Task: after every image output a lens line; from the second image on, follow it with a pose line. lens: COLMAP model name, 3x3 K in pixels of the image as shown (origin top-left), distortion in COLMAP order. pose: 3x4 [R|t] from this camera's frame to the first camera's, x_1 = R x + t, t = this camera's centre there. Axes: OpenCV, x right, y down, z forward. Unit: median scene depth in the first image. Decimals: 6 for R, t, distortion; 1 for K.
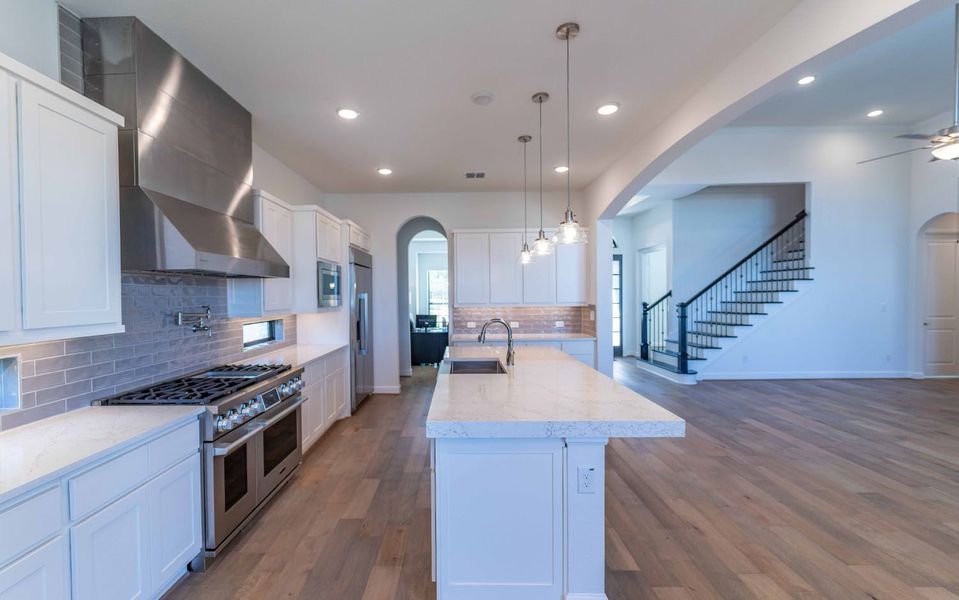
lens RADIAL K [[406.0, 0, 454.5], [0, 406.0, 301.5], [0, 0, 1]] dist [0.001055, 0.000143]
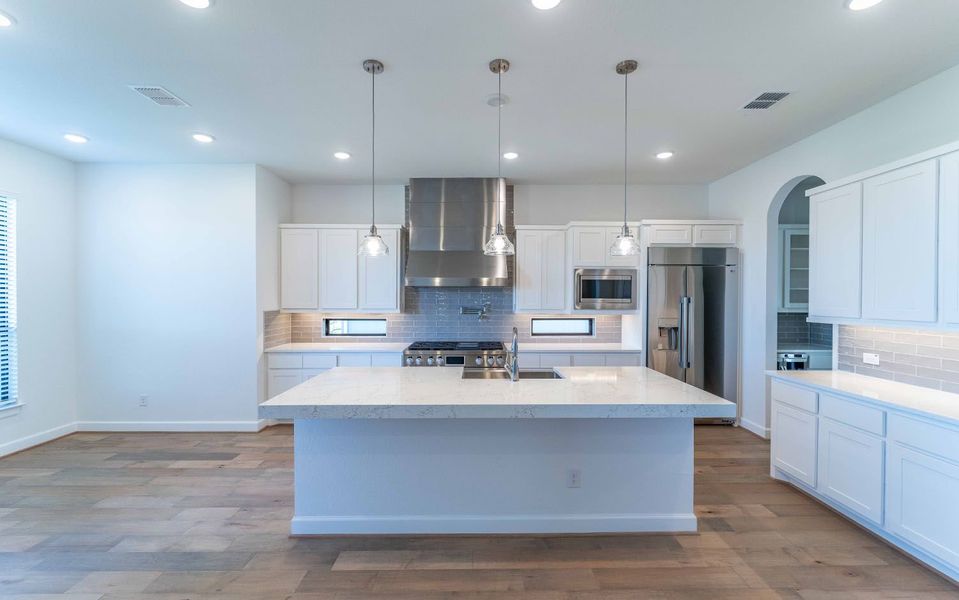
lens RADIAL K [[389.7, 0, 484.1], [0, 389.7, 301.0], [0, 0, 1]] dist [0.001250, -0.000082]
pose [[0.025016, 0.020112, -0.999485, 0.724587], [-0.016880, 0.999664, 0.019693, -0.024619], [0.999545, 0.016379, 0.025347, 0.679361]]
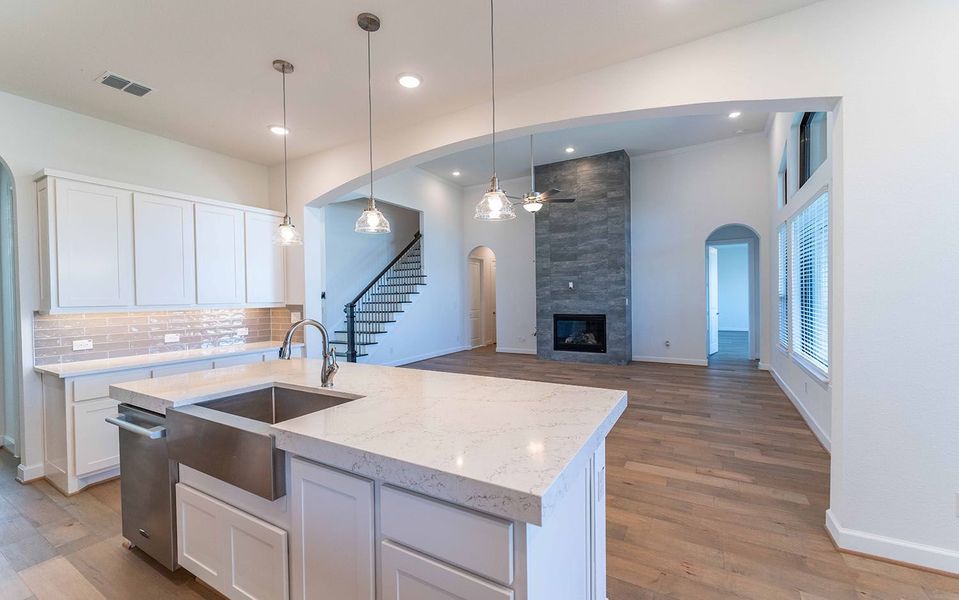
lens RADIAL K [[389.7, 0, 484.1], [0, 389.7, 301.0], [0, 0, 1]] dist [0.001250, -0.000082]
pose [[0.479165, -0.006043, 0.877704, -0.233700], [0.021371, 0.999760, -0.004784, 0.015146], [-0.877465, 0.021049, 0.479179, 0.338573]]
